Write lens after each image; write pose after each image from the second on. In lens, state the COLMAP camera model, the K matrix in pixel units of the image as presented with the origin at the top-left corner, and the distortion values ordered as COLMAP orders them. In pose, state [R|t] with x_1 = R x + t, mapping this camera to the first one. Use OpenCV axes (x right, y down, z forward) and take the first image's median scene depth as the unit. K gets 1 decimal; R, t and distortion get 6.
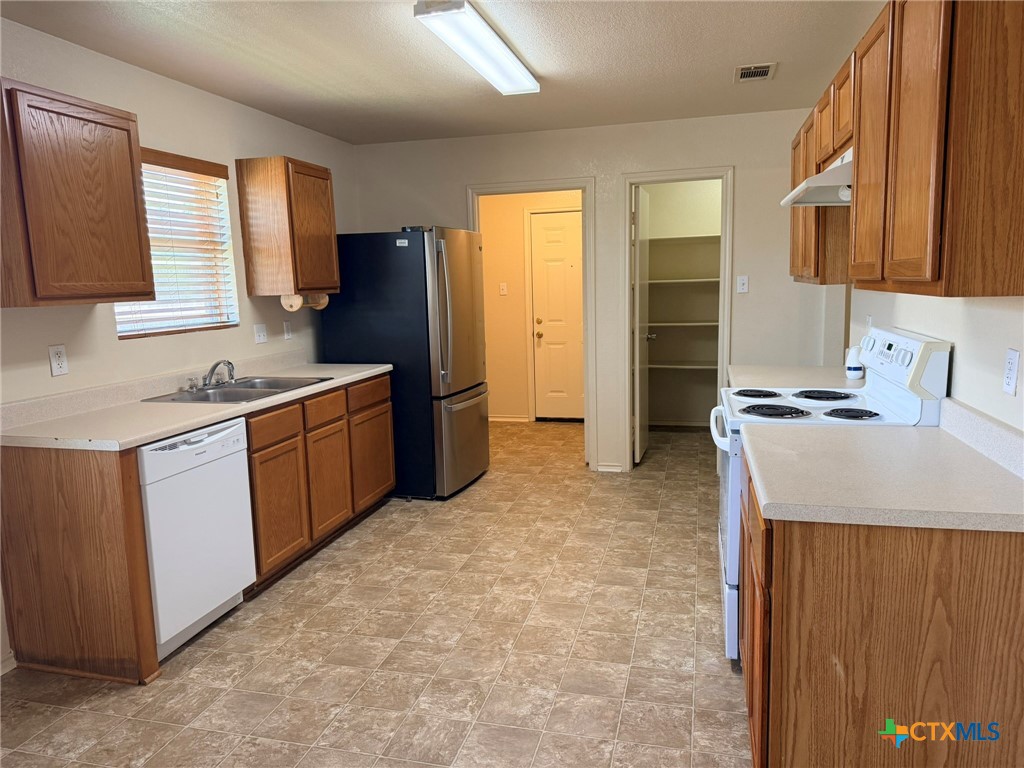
lens RADIAL K [[714.6, 0, 515.1], [0, 714.6, 392.4], [0, 0, 1]] dist [0.056950, -0.072162]
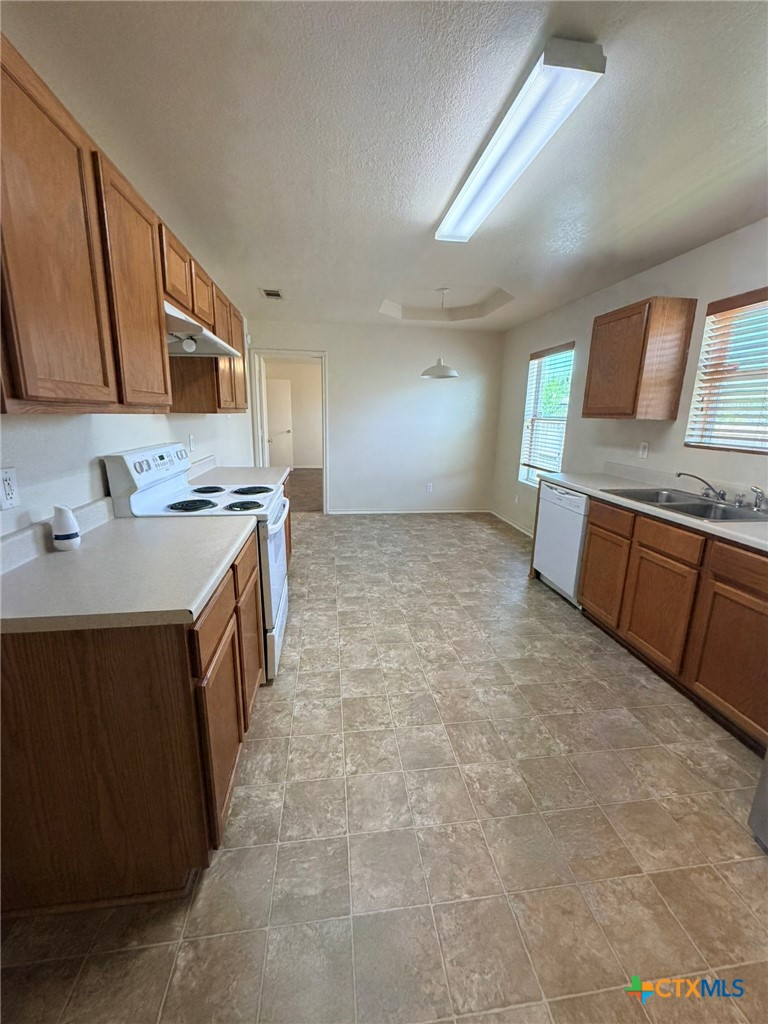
lens RADIAL K [[409.1, 0, 383.3], [0, 409.1, 507.1], [0, 0, 1]] dist [-0.000392, 0.000183]
pose [[-0.927328, 0.097256, -0.361392, 0.363234], [-0.047622, 0.927130, 0.371703, -0.259002], [0.371207, 0.361900, -0.855122, 1.648542]]
